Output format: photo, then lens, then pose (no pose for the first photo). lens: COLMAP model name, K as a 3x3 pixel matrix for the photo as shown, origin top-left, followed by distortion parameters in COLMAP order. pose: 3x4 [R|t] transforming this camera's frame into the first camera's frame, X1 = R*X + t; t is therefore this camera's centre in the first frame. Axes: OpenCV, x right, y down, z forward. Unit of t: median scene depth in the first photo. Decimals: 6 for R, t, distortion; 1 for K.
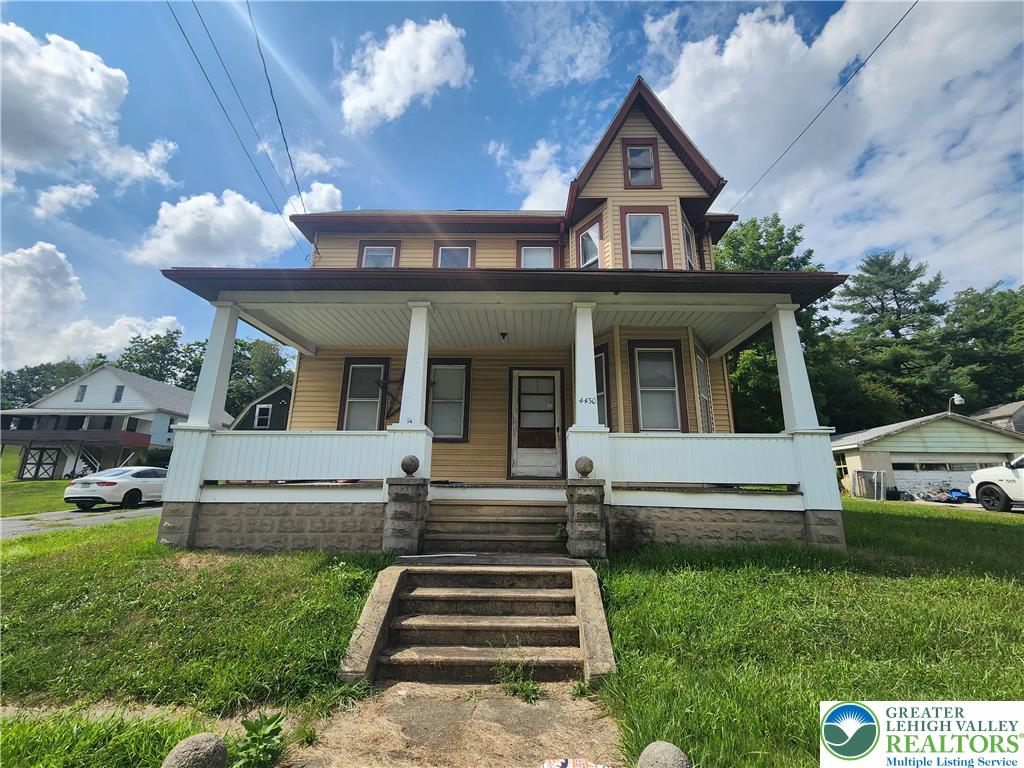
lens RADIAL K [[461.1, 0, 510.2], [0, 461.1, 372.7], [0, 0, 1]] dist [0.028542, 0.000215]
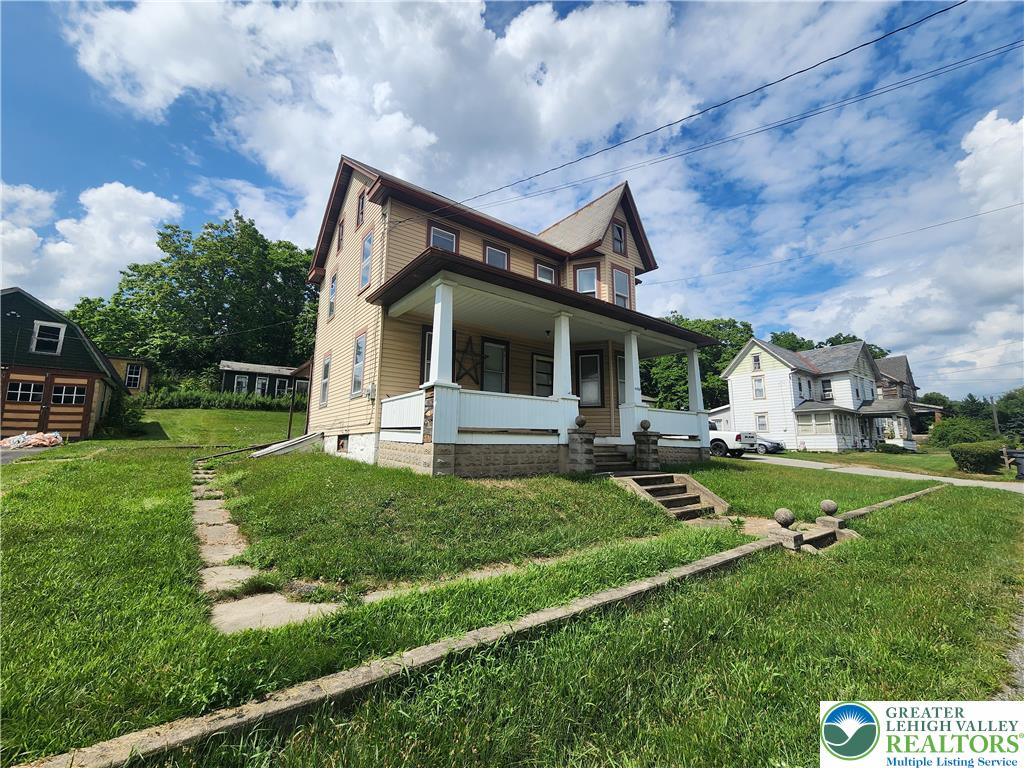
lens RADIAL K [[417.1, 0, 510.9], [0, 417.1, 385.2], [0, 0, 1]] dist [0.000012, -0.000066]
pose [[0.782953, 0.077536, 0.617230, -0.876924], [-0.163817, 0.982880, 0.084332, -0.007229], [-0.600124, -0.167141, 0.782250, 0.012893]]
